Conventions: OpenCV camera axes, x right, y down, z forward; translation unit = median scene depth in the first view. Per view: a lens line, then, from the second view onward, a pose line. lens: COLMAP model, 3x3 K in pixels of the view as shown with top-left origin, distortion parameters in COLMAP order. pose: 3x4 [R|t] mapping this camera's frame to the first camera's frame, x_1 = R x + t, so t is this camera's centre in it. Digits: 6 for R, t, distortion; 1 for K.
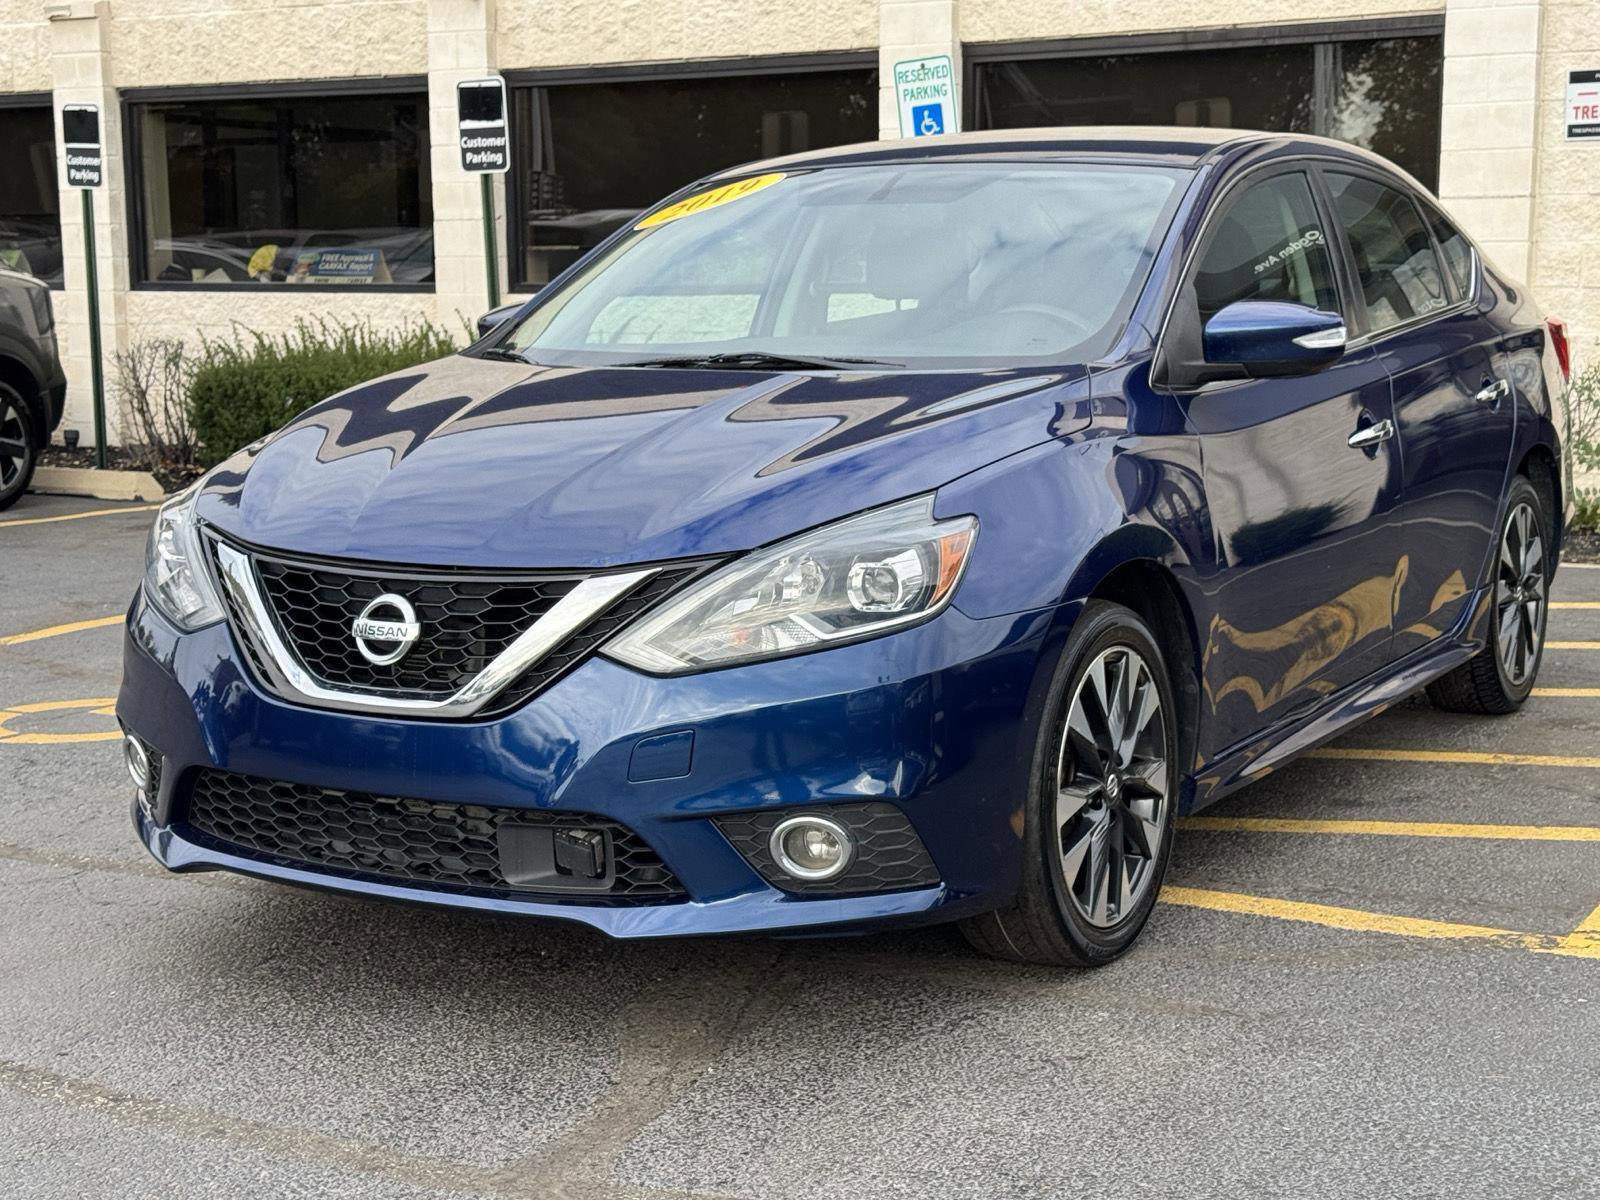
lens RADIAL K [[2338.6, 0, 798.6], [0, 2338.6, 615.7], [0, 0, 1]] dist [0.180345, -0.270332]
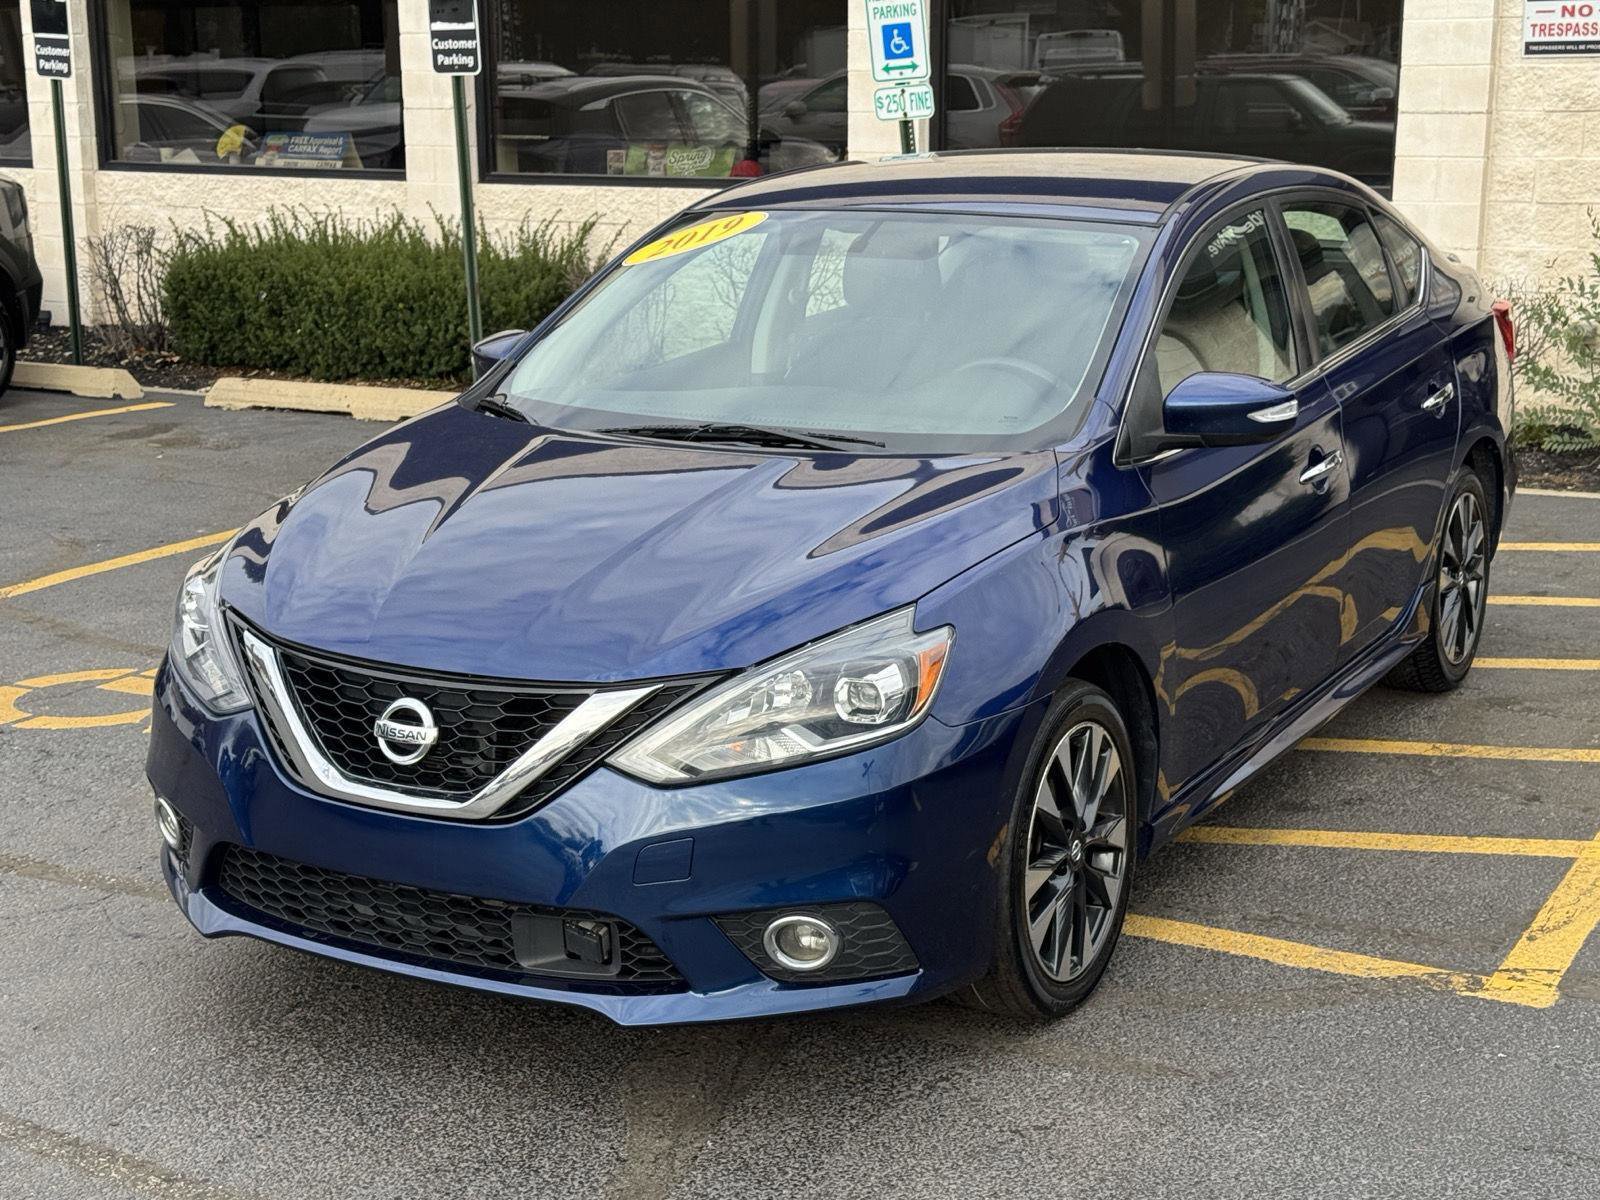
lens RADIAL K [[2327.7, 0, 800.0], [0, 2327.7, 600.0], [0, 0, 1]] dist [0.192099, -0.335573]
pose [[0.999858, -0.001200, 0.016822, -0.012200], [-0.000033, 0.997324, 0.073106, -0.127357], [-0.016865, -0.073097, 0.997182, -0.067122]]
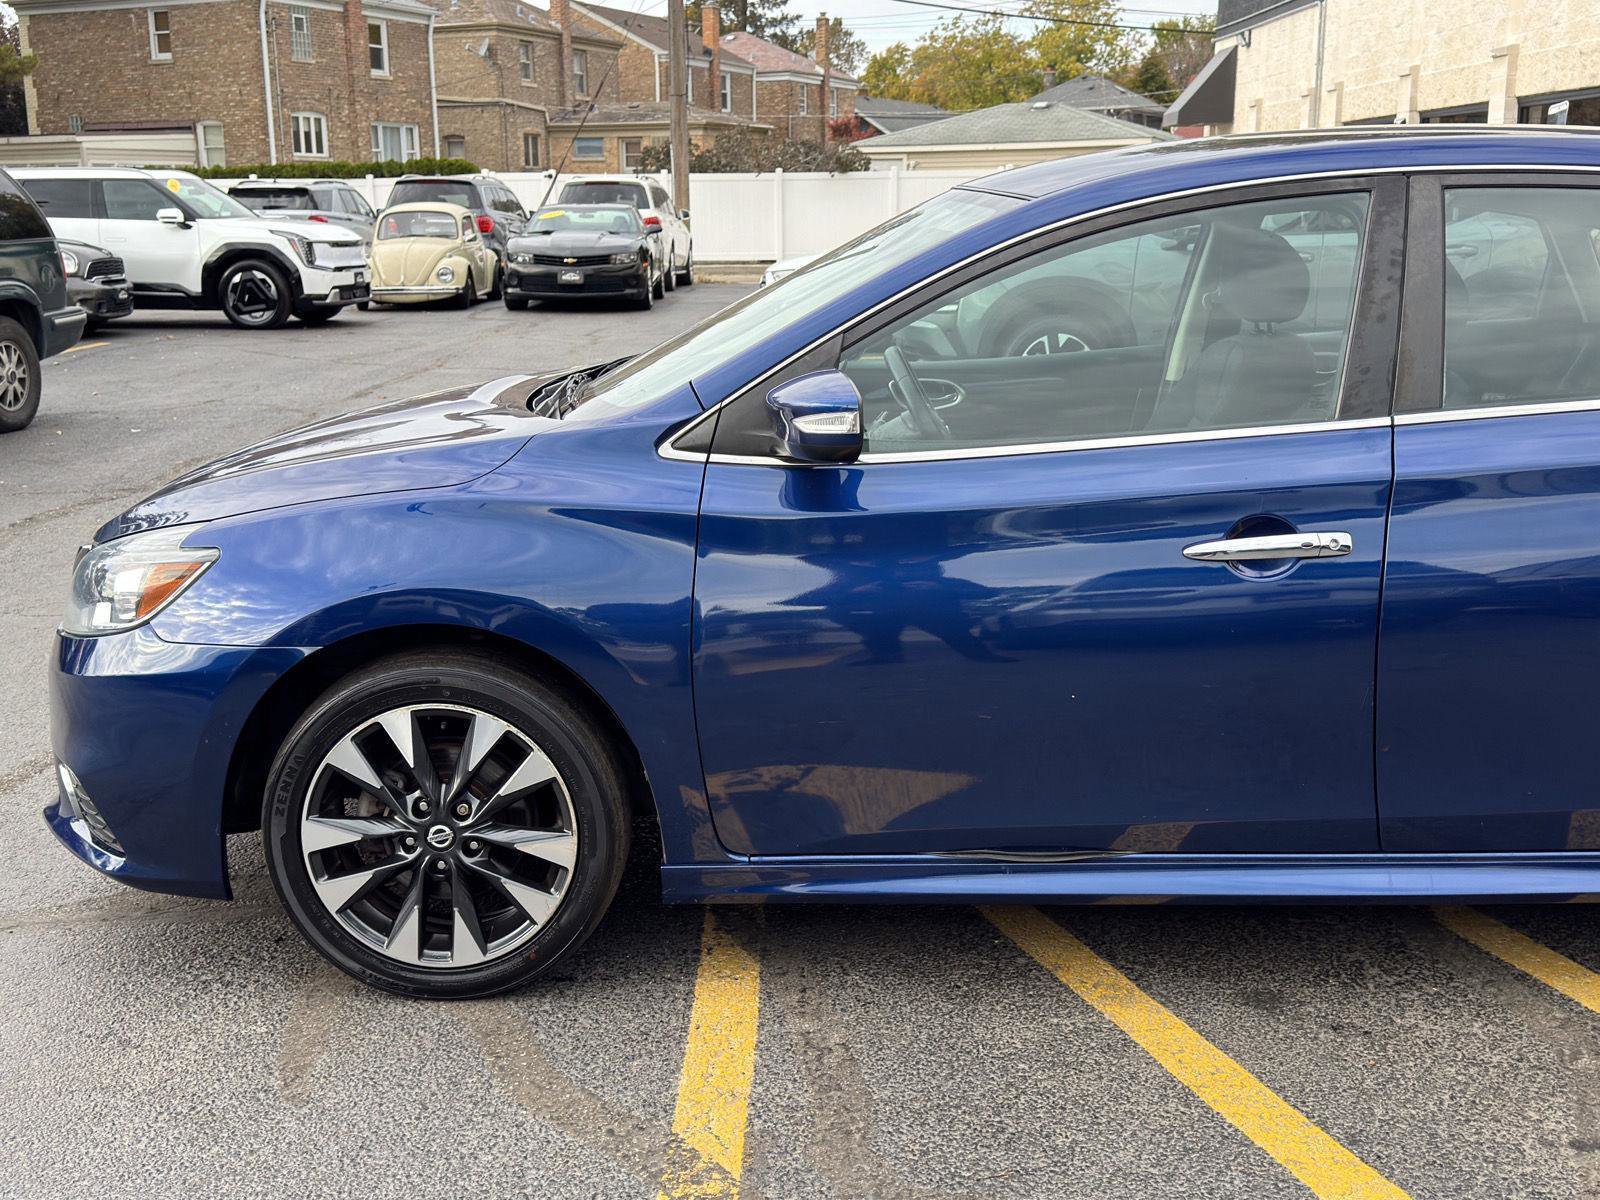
lens RADIAL K [[1664.9, 0, 800.0], [0, 1664.9, 600.0], [0, 0, 1]] dist [0.187778, -0.359291]
pose [[0.496748, 0.203804, -0.843626, 0.849500], [-0.124689, 0.978712, 0.163018, -0.175846], [0.858891, 0.024212, 0.511586, 0.792372]]
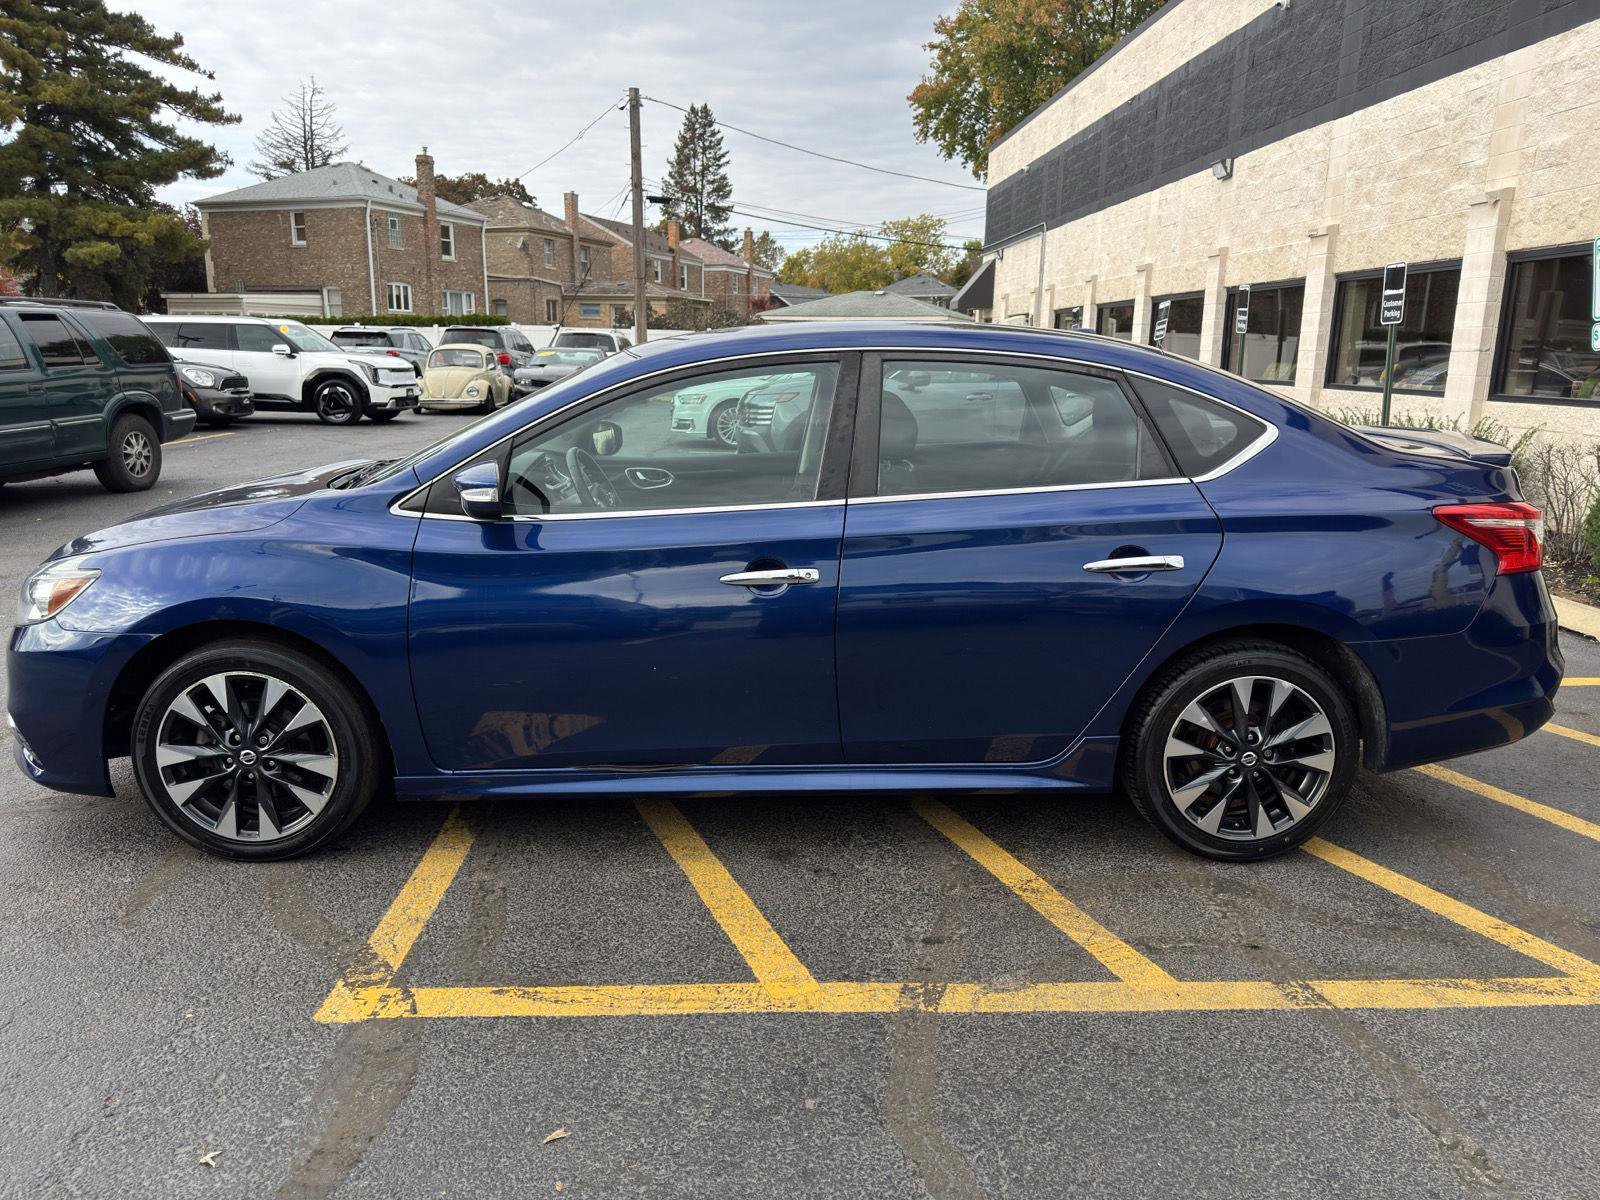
lens RADIAL K [[1089.3, 0, 808.0], [0, 1089.3, 602.7], [0, 0, 1]] dist [0.128424, -0.193402]
pose [[0.545716, 0.204079, -0.812739, 0.974174], [-0.144226, 0.978292, 0.148809, -0.205352], [0.825465, 0.036010, 0.563303, 0.927890]]
